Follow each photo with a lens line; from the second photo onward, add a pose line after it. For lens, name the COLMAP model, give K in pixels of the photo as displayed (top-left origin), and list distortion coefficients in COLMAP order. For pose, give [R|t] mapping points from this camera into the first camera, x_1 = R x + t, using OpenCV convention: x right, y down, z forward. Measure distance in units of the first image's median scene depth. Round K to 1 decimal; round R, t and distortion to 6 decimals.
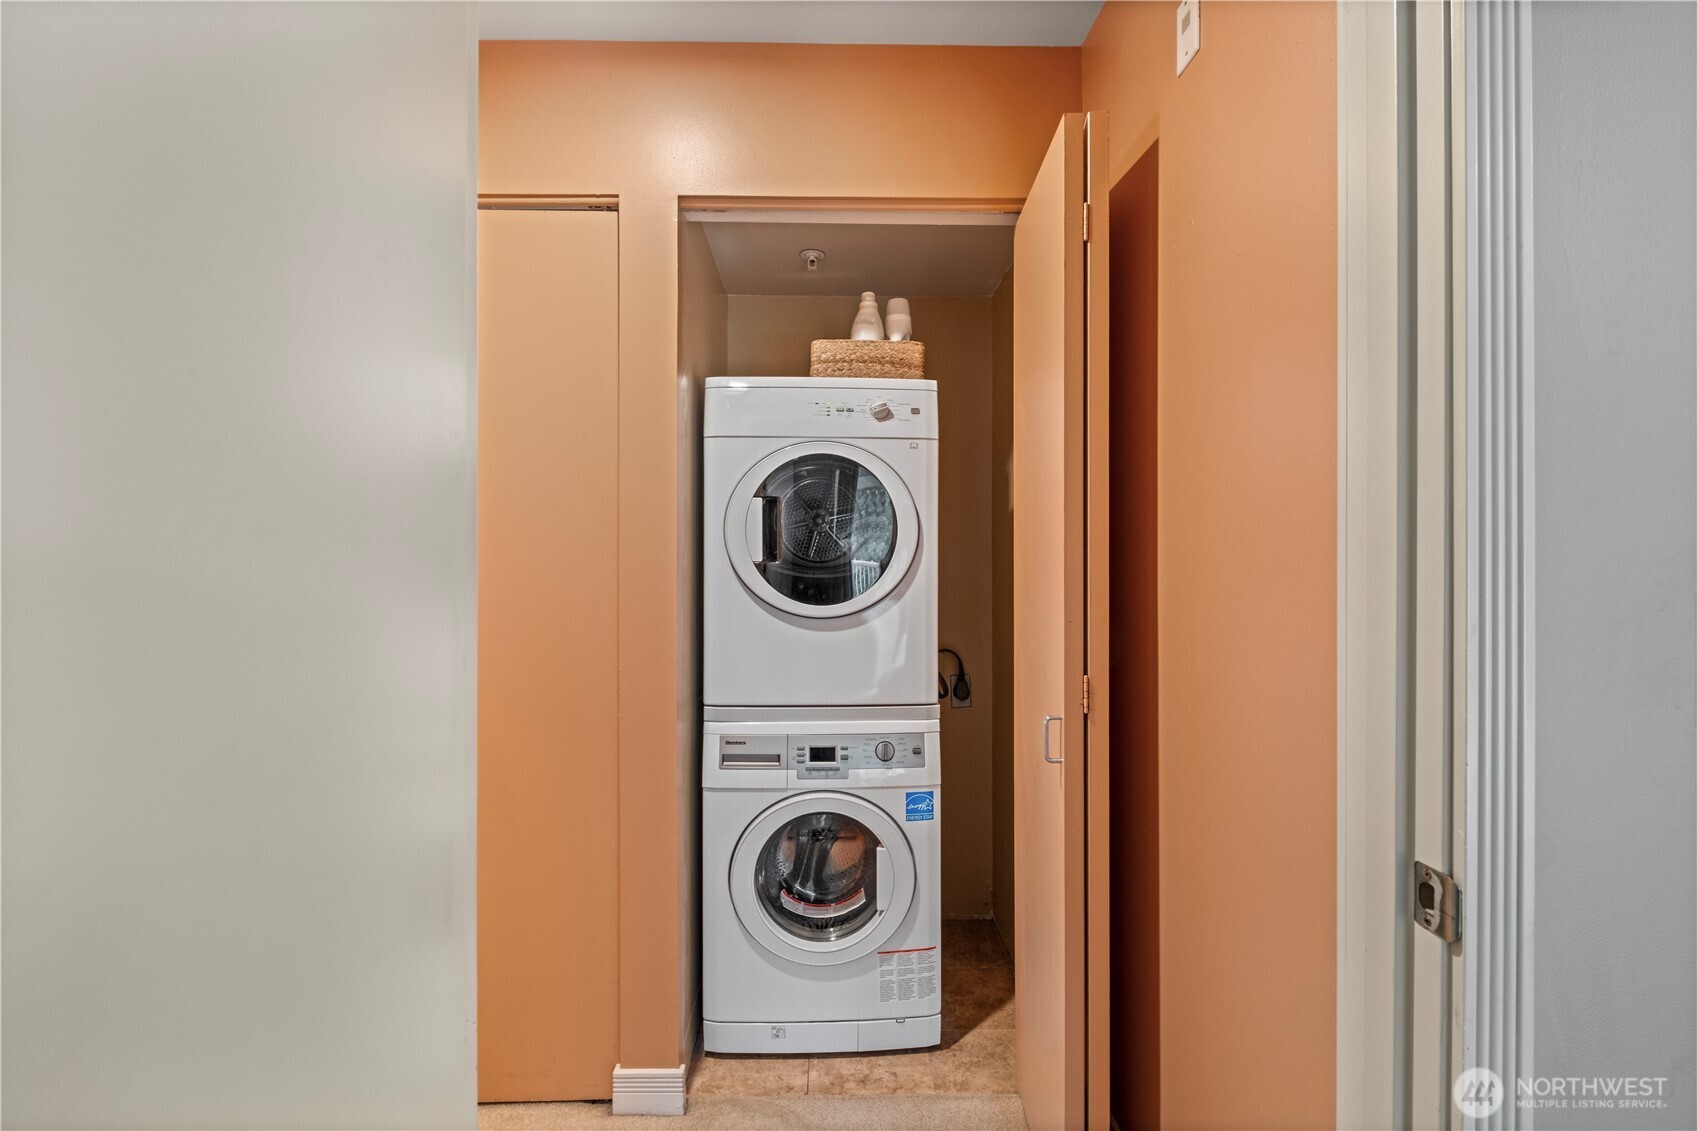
lens RADIAL K [[733.9, 0, 838.2], [0, 733.9, 562.6], [0, 0, 1]] dist [0.003493, -0.004005]
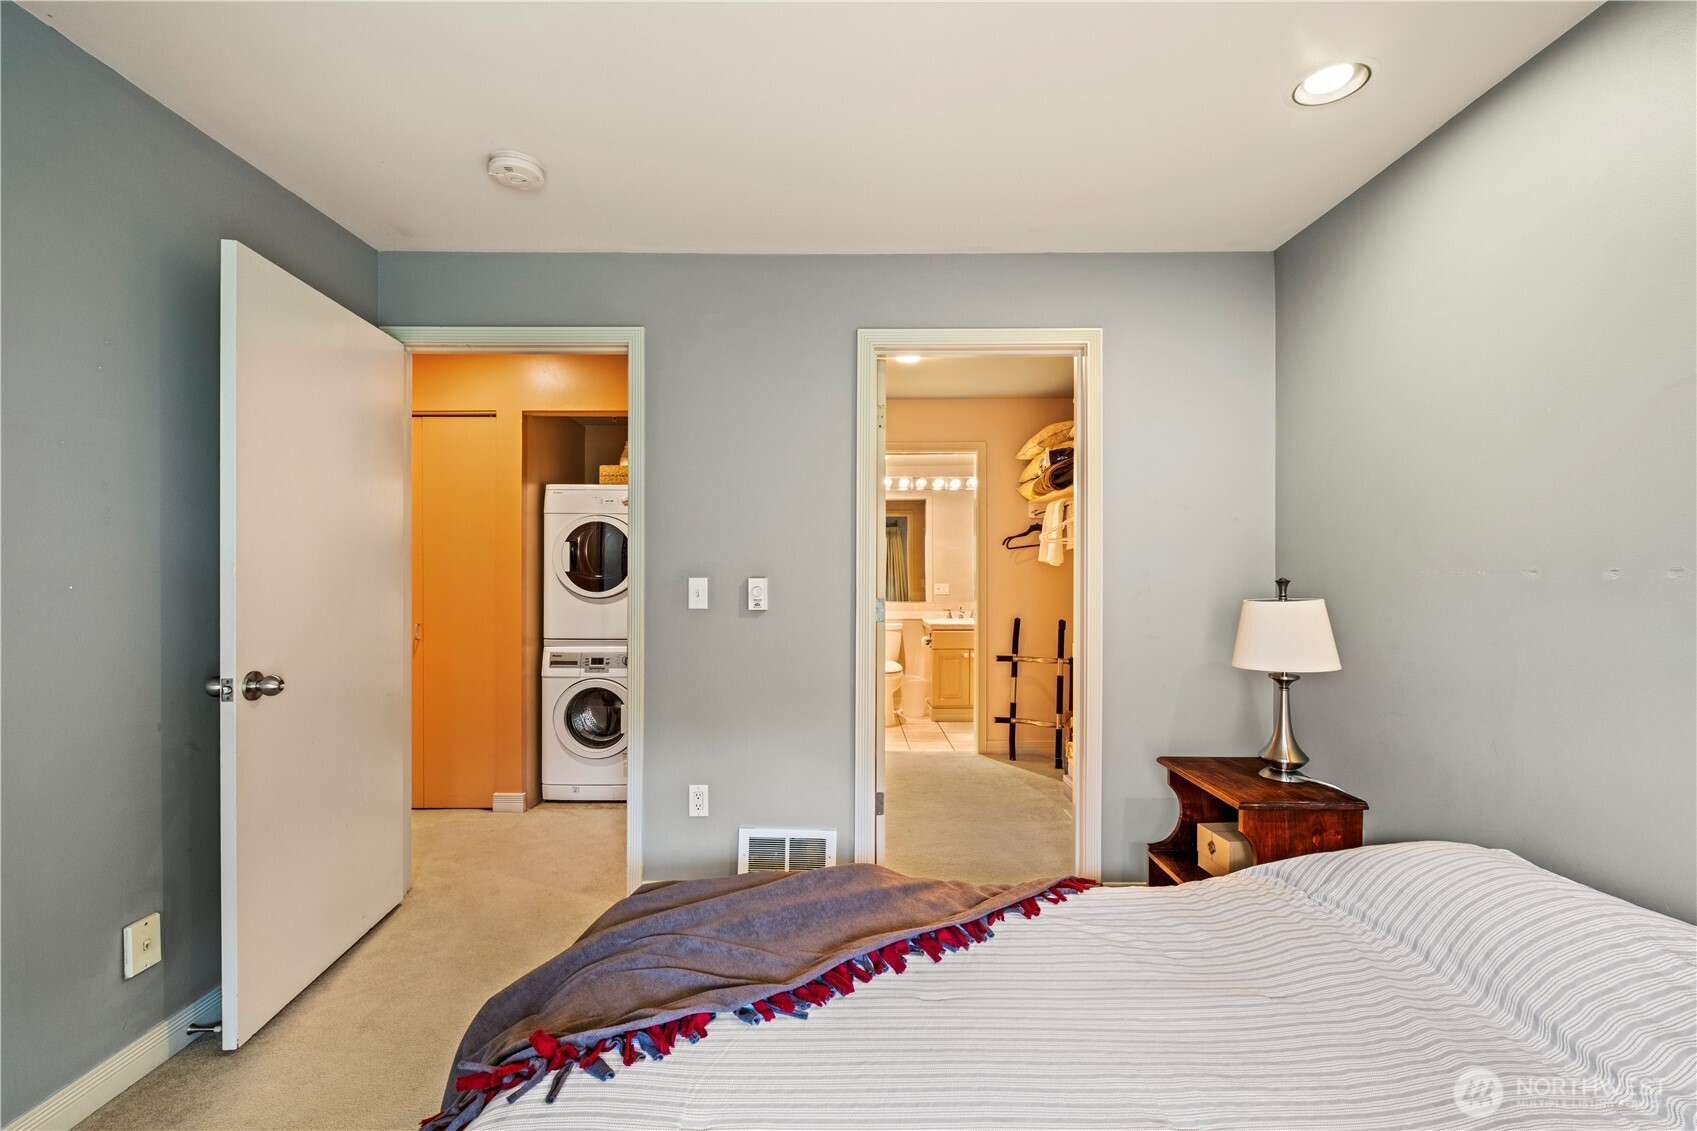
lens RADIAL K [[733.9, 0, 860.8], [0, 733.9, 571.8], [0, 0, 1]] dist [0.003493, -0.004005]
pose [[0.999855, 0.008078, -0.014966, 0.781470], [-0.007956, 0.999935, 0.008219, -0.025502], [0.015032, -0.008099, 0.999854, -1.138460]]
